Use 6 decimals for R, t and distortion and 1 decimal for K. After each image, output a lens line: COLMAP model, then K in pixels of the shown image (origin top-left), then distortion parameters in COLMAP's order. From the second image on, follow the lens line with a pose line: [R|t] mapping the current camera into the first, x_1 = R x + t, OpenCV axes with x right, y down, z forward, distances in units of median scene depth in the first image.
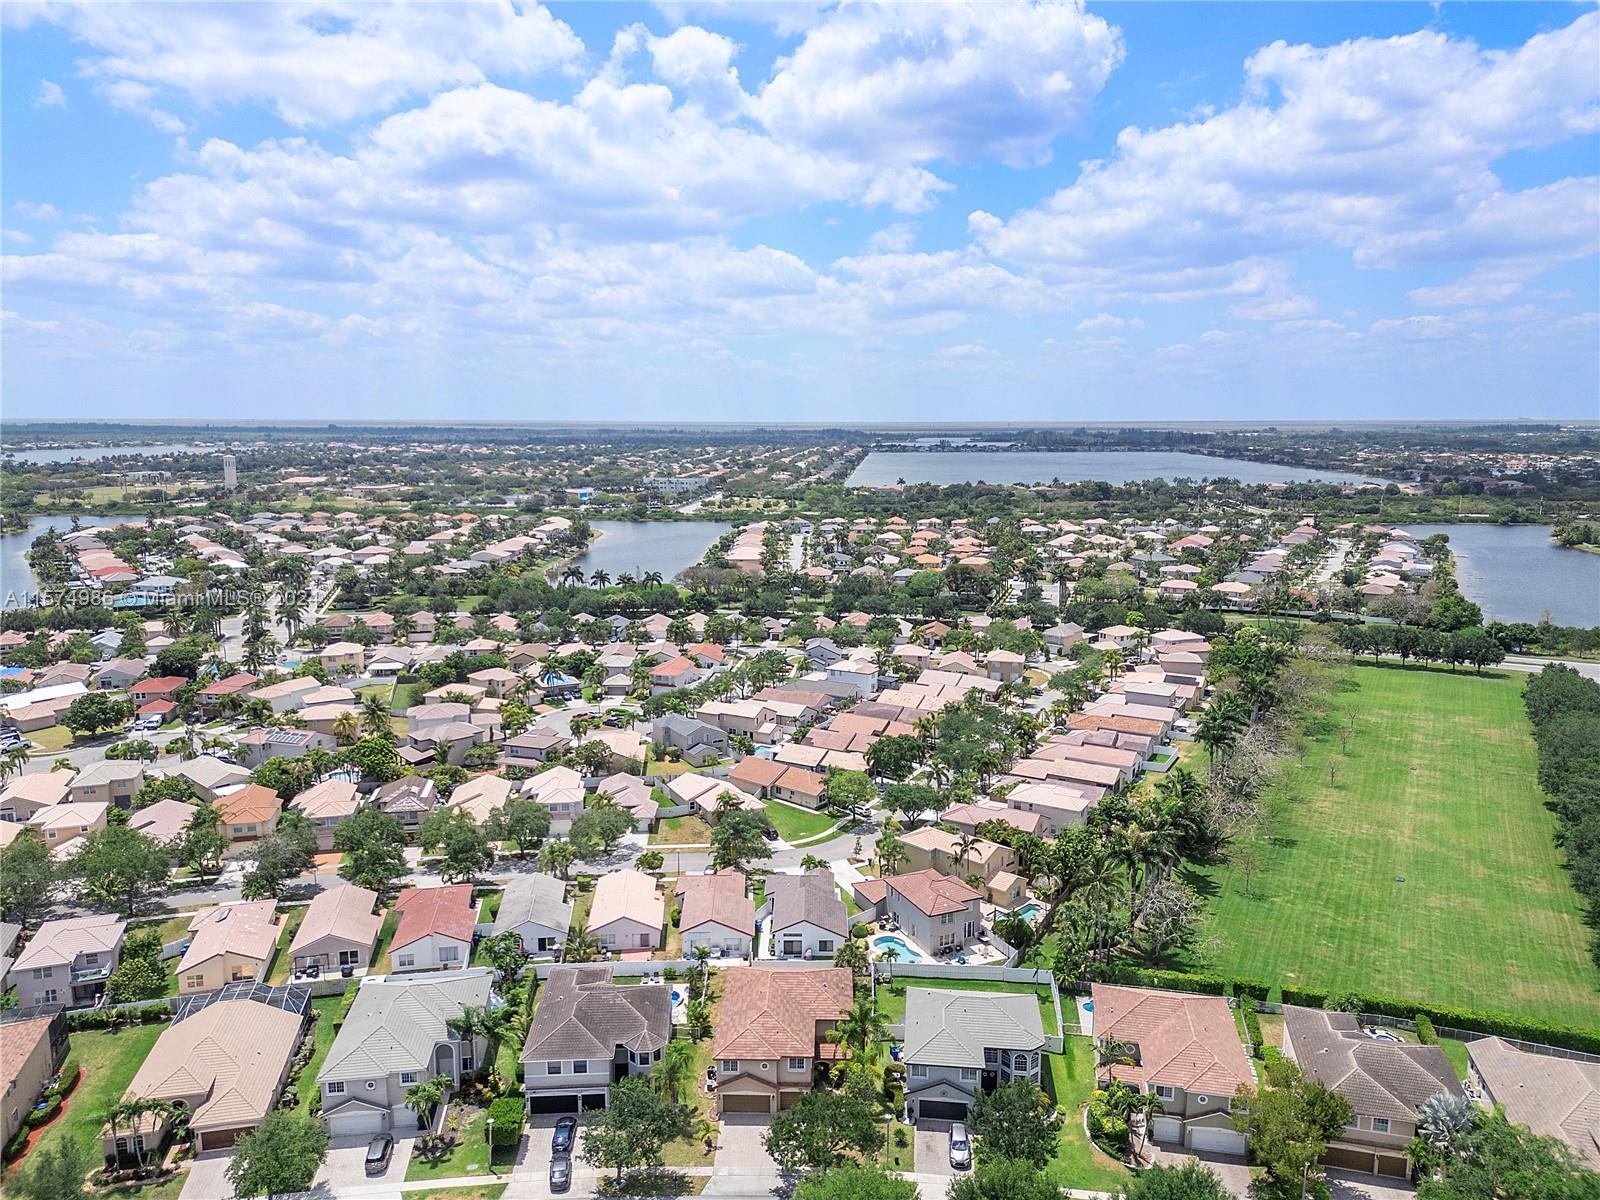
lens RADIAL K [[1130.2, 0, 805.1], [0, 1130.2, 568.5], [0, 0, 1]] dist [0.071187, -0.071530]
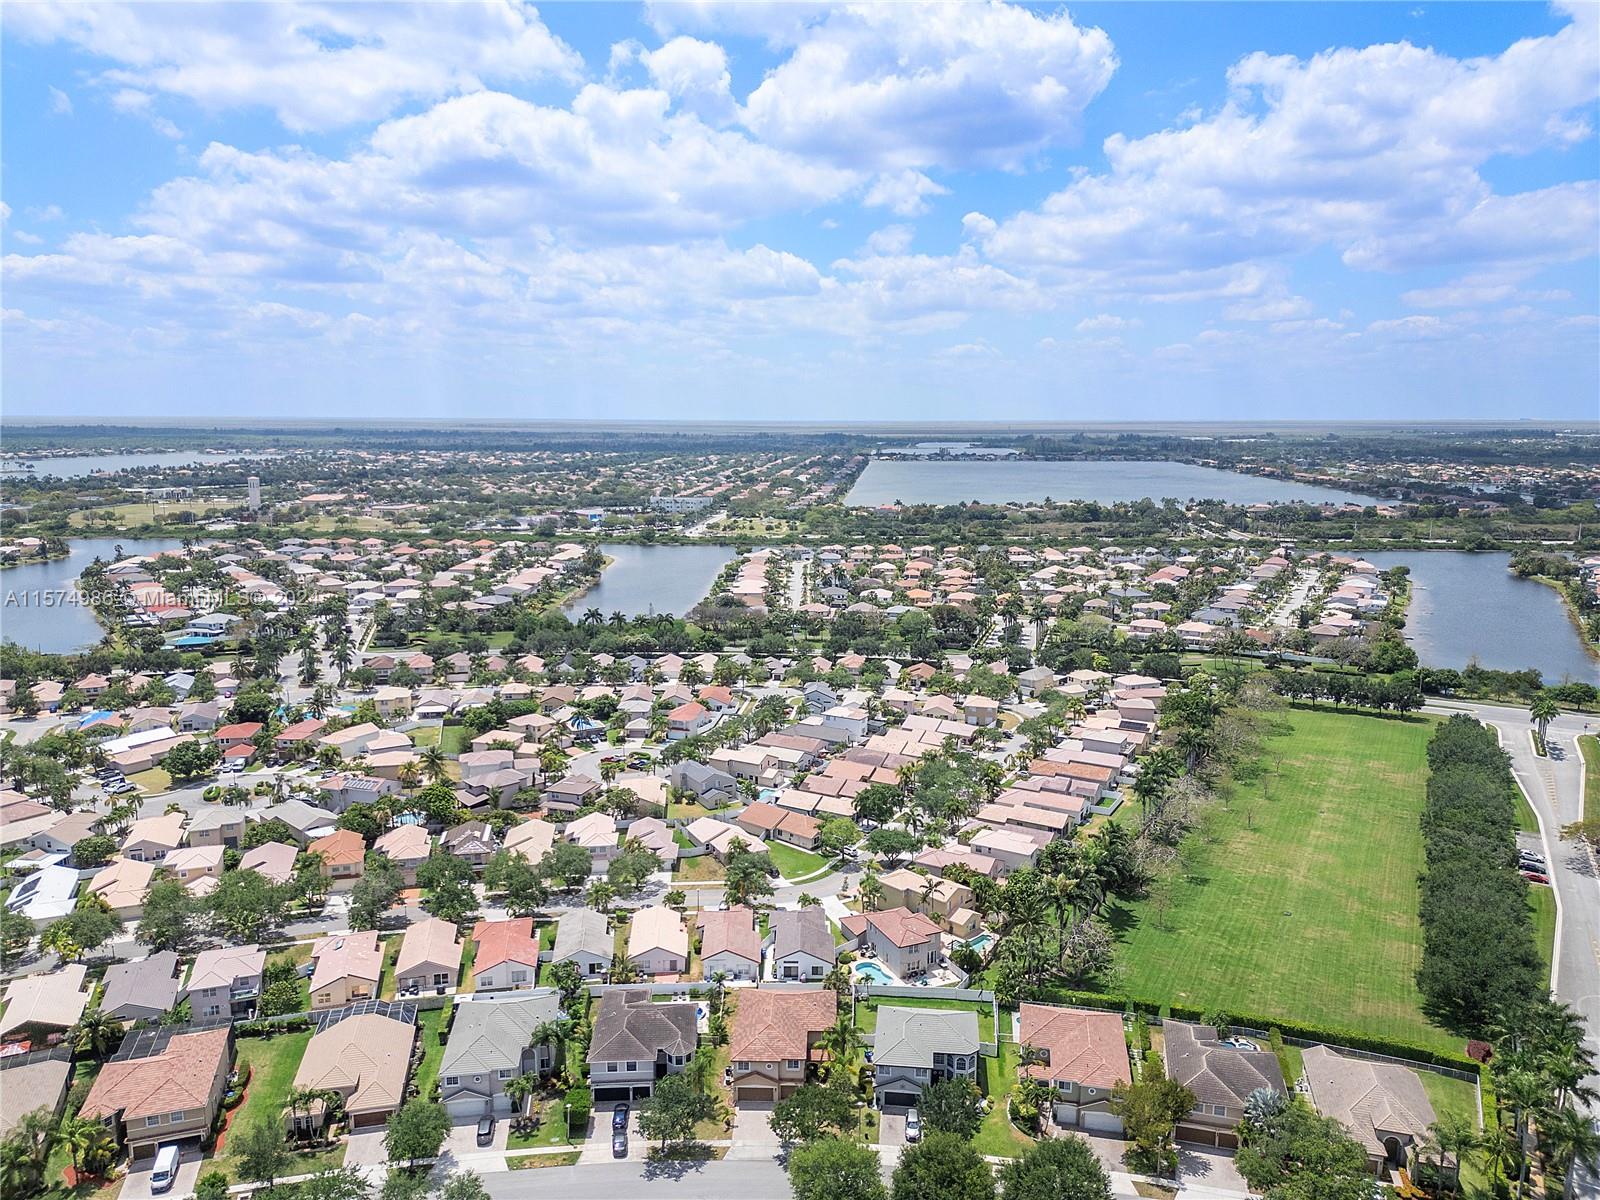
lens RADIAL K [[1130.2, 0, 805.1], [0, 1130.2, 568.5], [0, 0, 1]] dist [0.071187, -0.071530]
pose [[0.999997, 0.001872, -0.001396, 0.004500], [-0.001869, 0.999997, 0.001772, -0.090855], [0.001399, -0.001769, 0.999997, -0.204460]]
